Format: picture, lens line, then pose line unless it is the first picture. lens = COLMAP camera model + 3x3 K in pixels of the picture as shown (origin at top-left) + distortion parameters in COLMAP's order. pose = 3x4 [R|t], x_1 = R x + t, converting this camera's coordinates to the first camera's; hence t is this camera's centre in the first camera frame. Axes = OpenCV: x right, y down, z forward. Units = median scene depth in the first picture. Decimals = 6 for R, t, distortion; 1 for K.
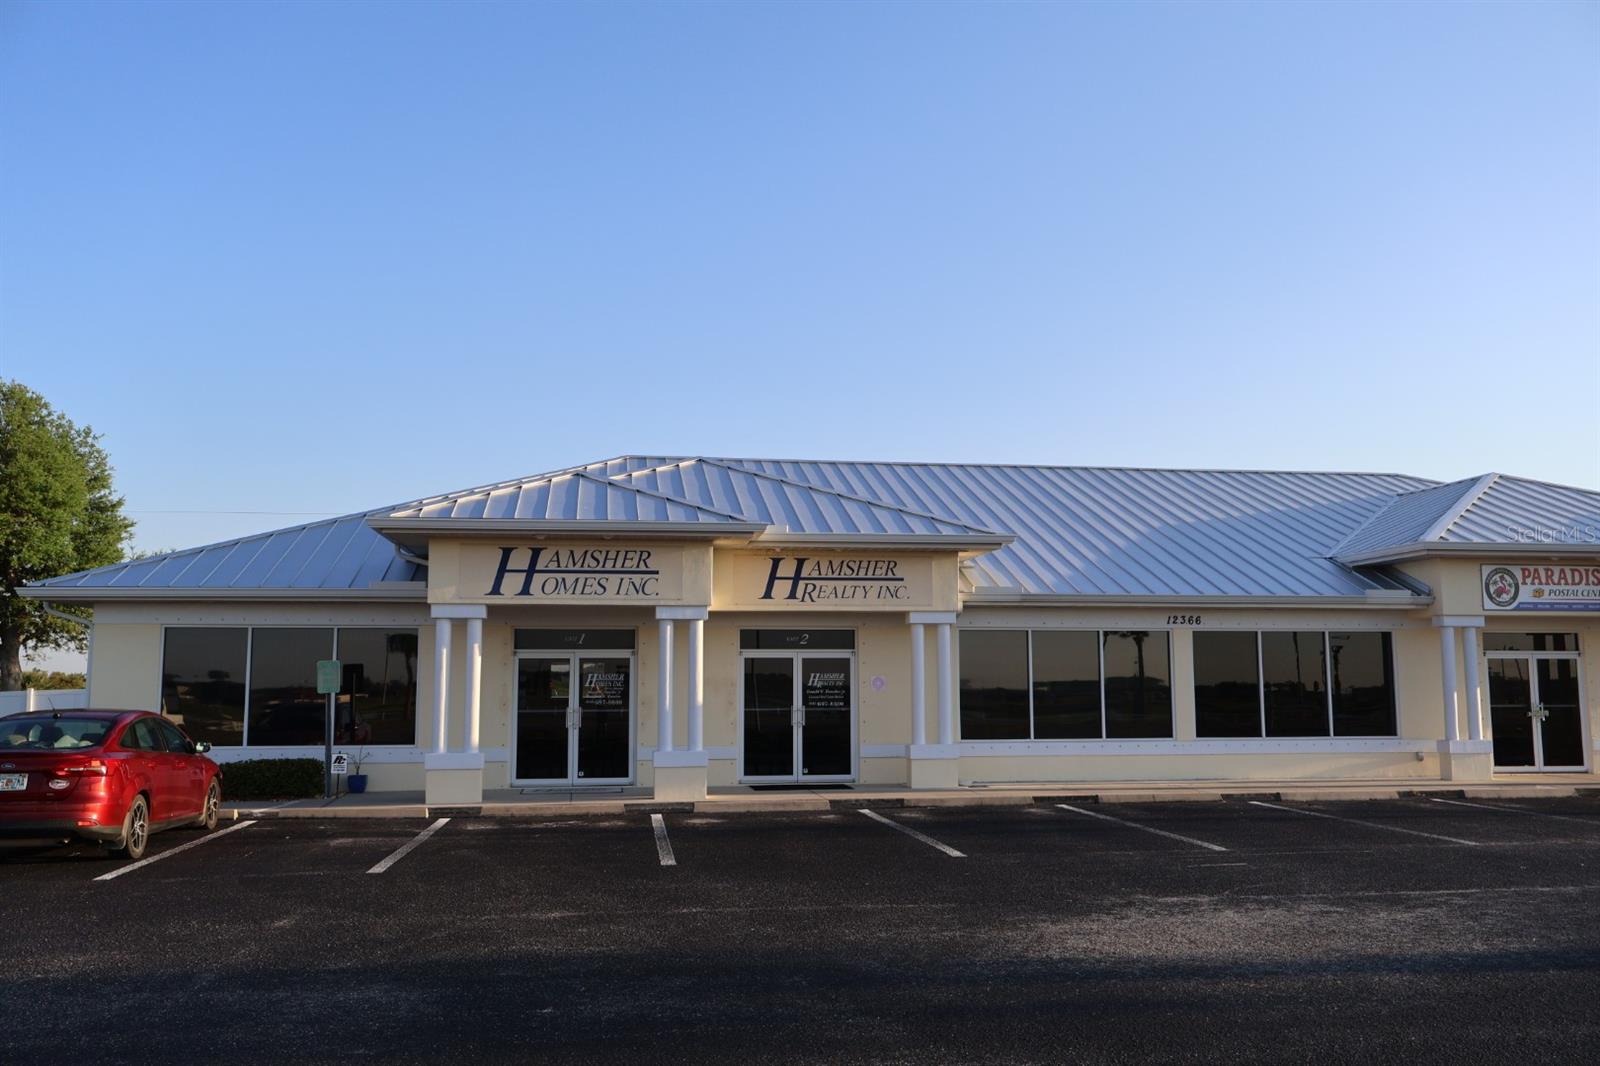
lens RADIAL K [[1343.1, 0, 797.5], [0, 1343.1, 537.0], [0, 0, 1]] dist [-0.008013, 0.003307]
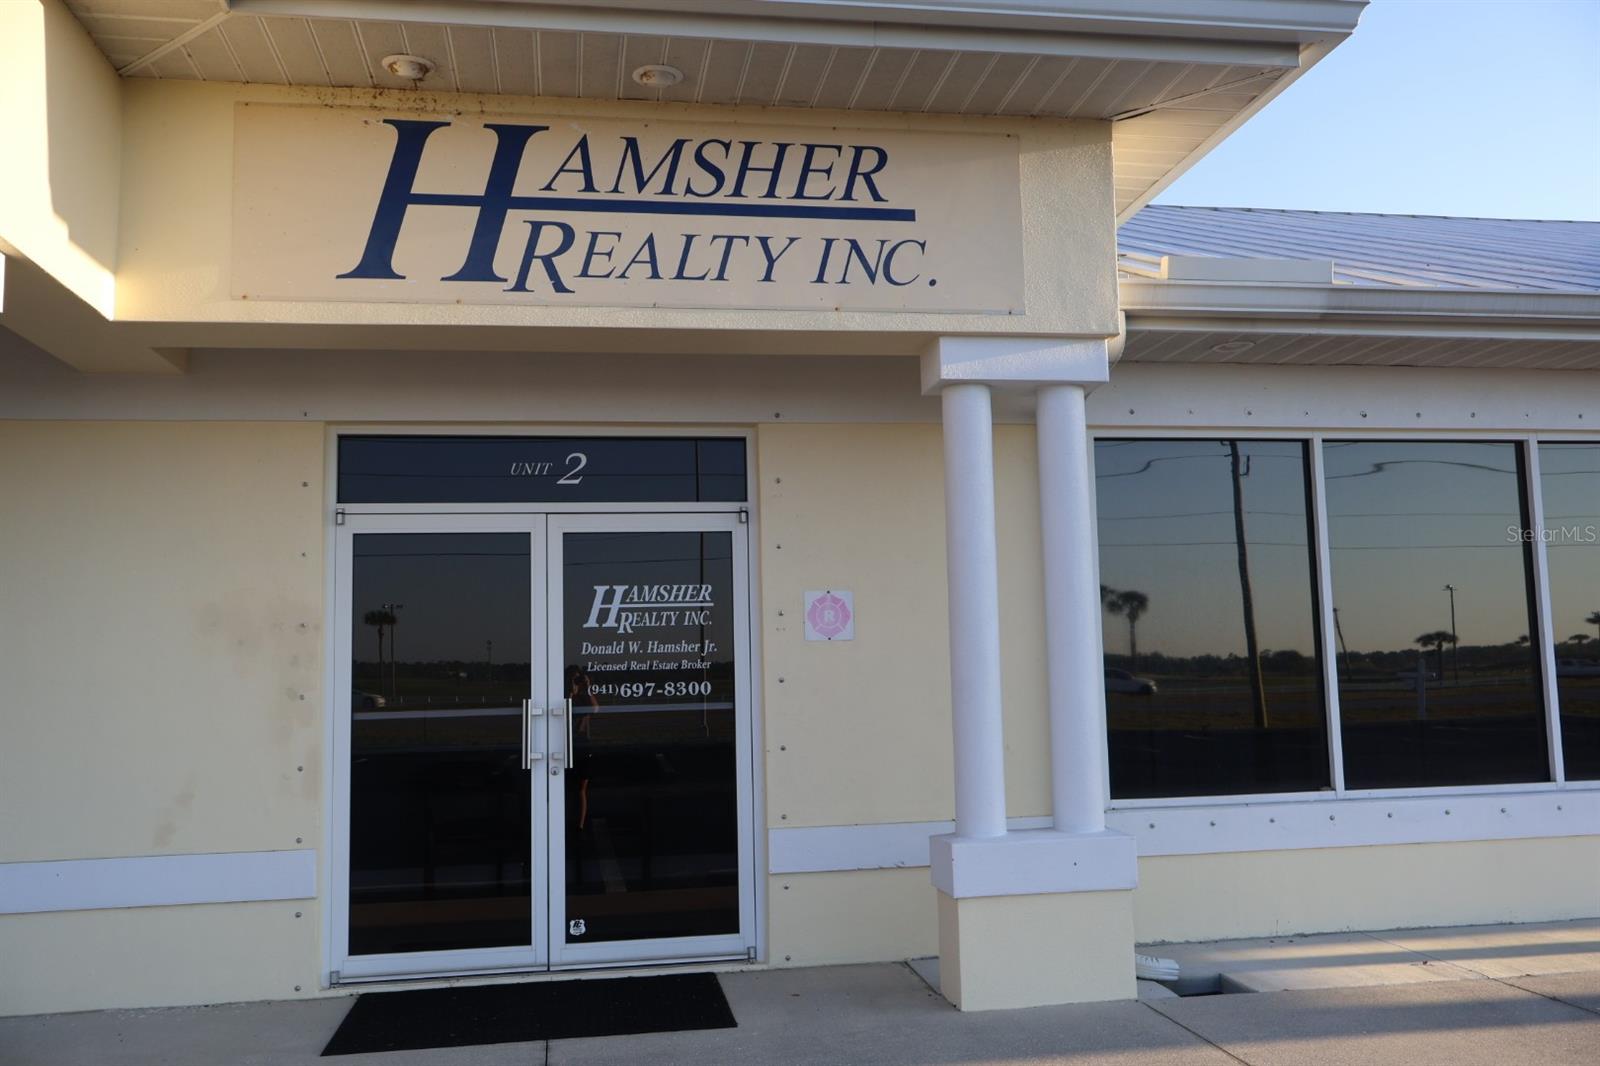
lens RADIAL K [[1343.1, 0, 804.5], [0, 1343.1, 535.0], [0, 0, 1]] dist [-0.008013, 0.003307]
pose [[0.999614, -0.018657, 0.020576, 0.049600], [0.018382, 0.999740, 0.013487, 0.088430], [-0.020822, -0.013103, 0.999697, 0.716800]]
